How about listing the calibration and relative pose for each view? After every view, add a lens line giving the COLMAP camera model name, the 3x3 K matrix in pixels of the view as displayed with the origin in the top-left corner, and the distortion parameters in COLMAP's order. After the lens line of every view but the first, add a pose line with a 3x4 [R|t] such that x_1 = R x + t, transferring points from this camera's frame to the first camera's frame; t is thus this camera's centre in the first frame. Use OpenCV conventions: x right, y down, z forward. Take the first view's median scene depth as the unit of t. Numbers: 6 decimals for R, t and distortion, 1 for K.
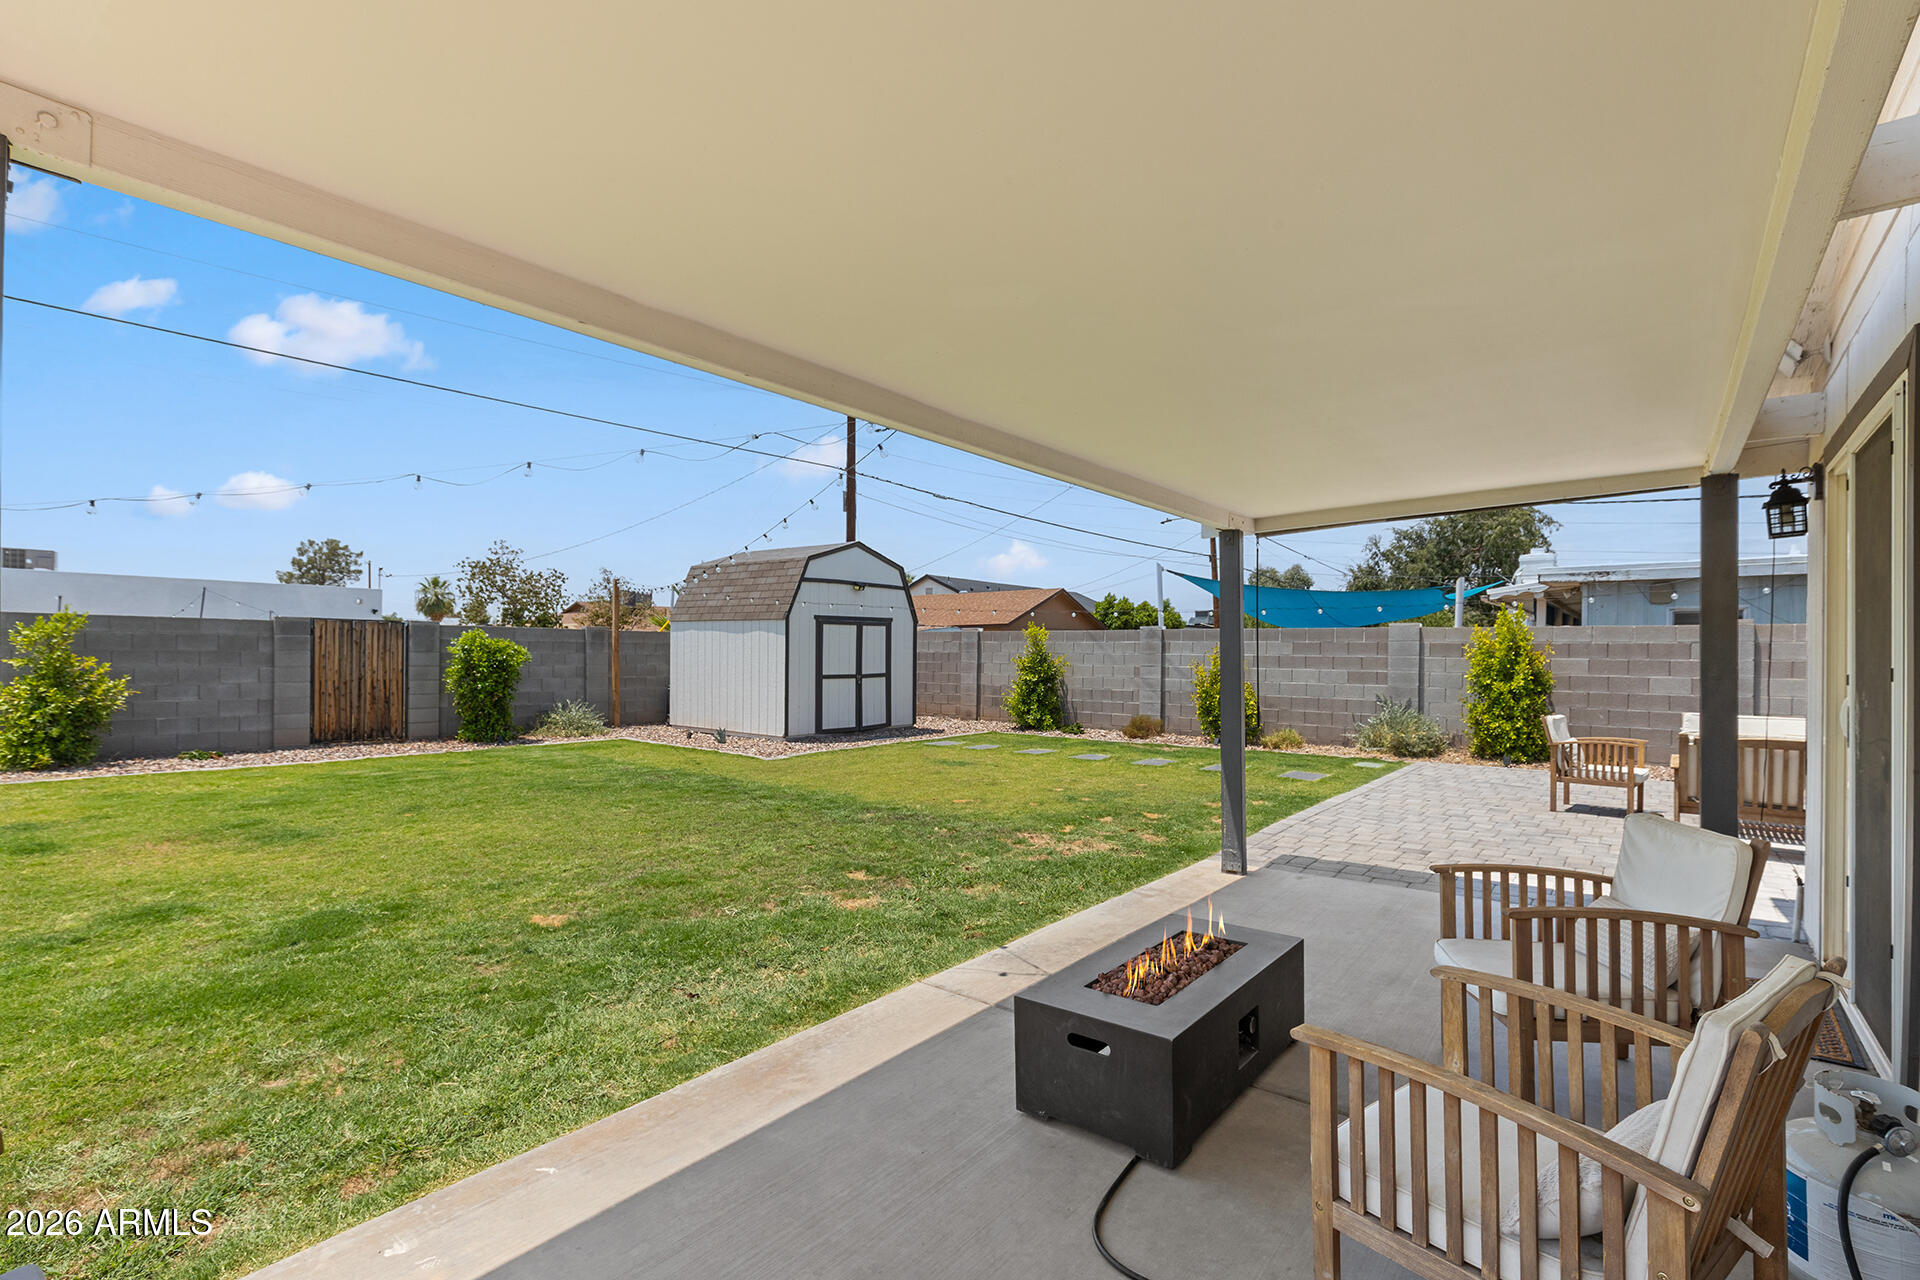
lens RADIAL K [[865.9, 0, 962.7], [0, 865.9, 648.7], [0, 0, 1]] dist [-0.000916, -0.000151]
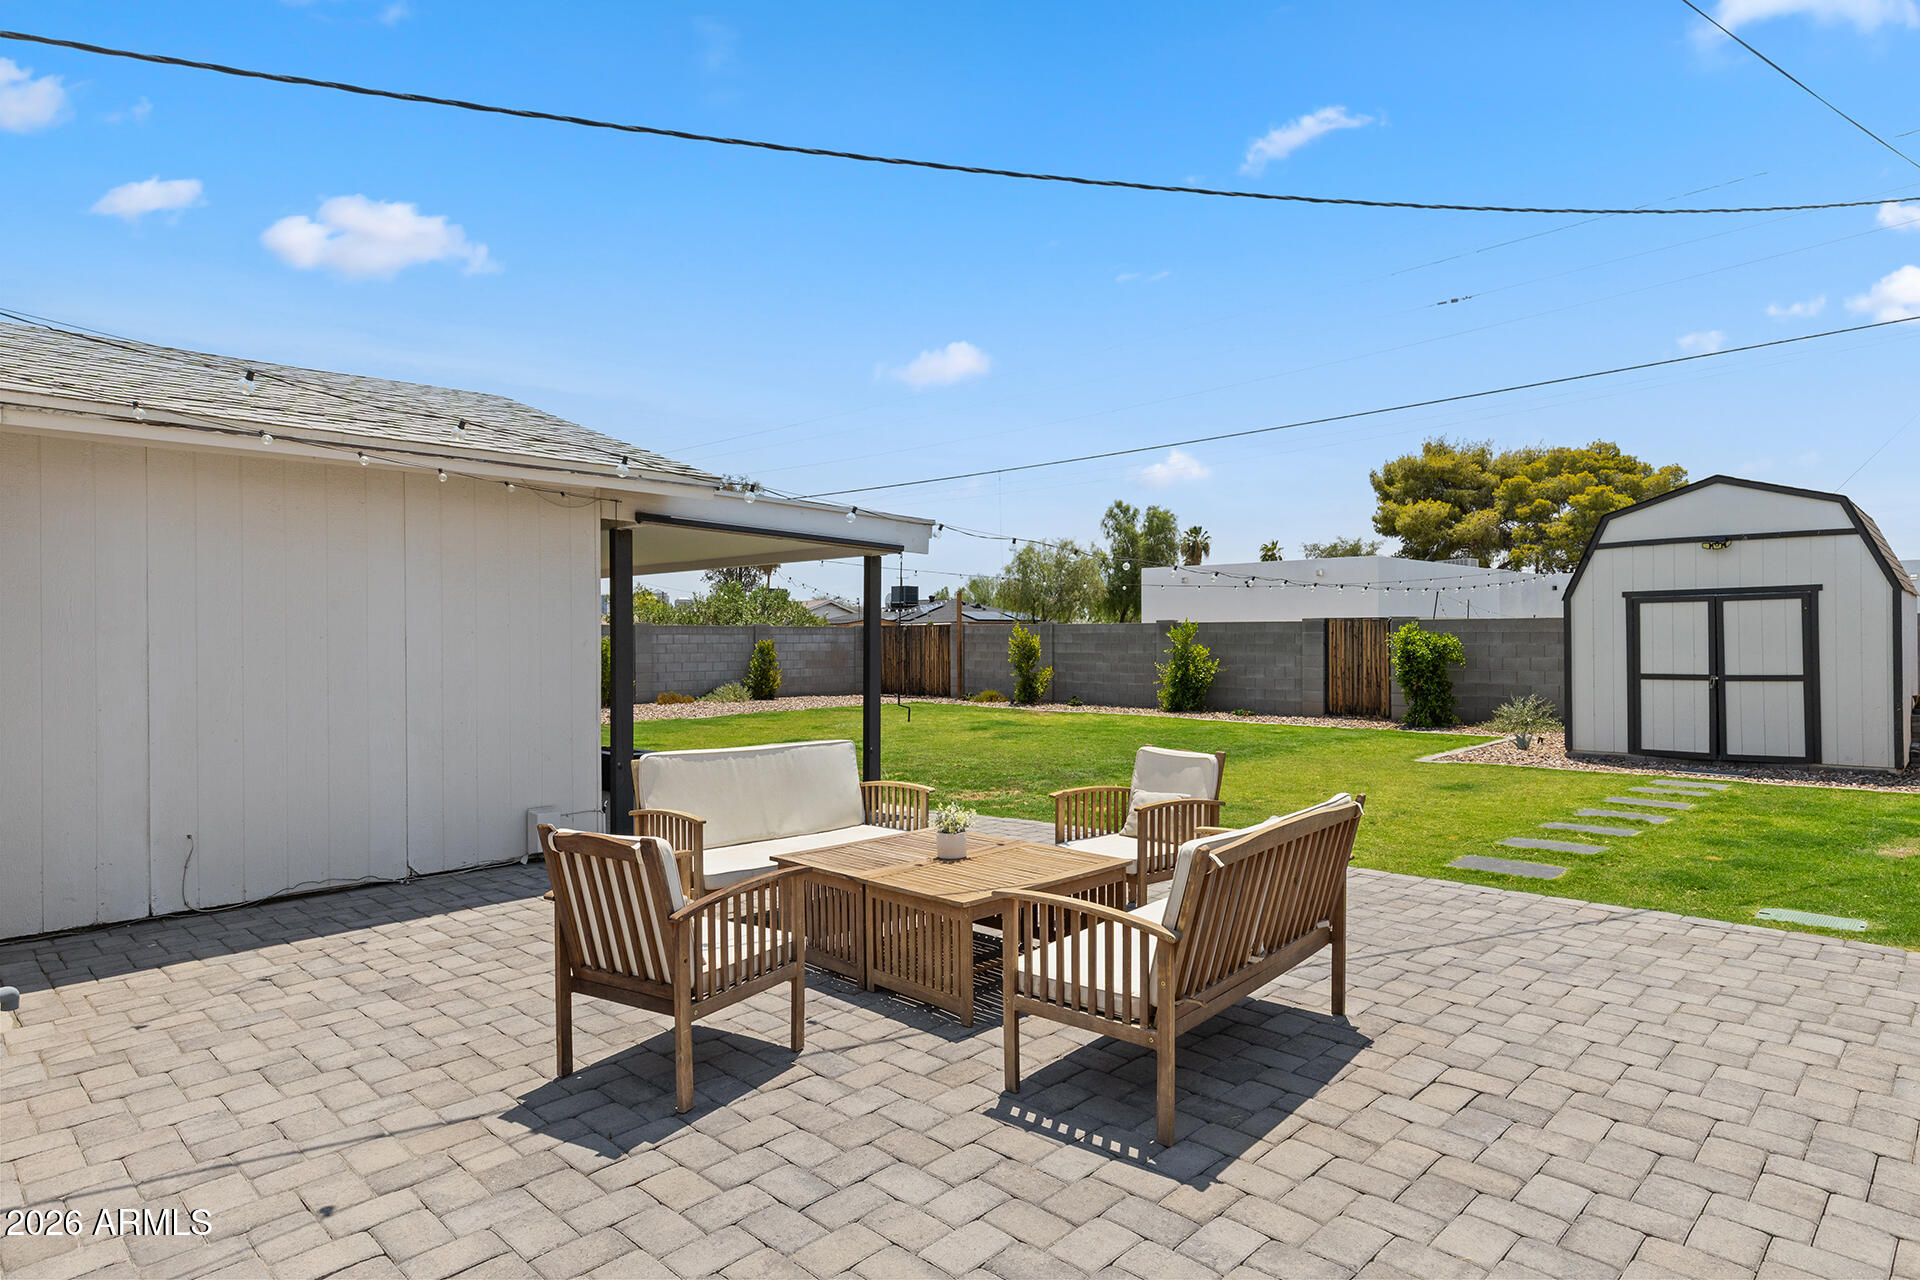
lens RADIAL K [[1077.4, 0, 955.3], [0, 1077.4, 642.5], [0, 0, 1]] dist [0.001354, 0.001447]
pose [[-0.096835, -0.003761, -0.995293, 0.813701], [0.009156, 0.999947, -0.004669, 0.003279], [0.995258, -0.009566, -0.096796, 0.534714]]
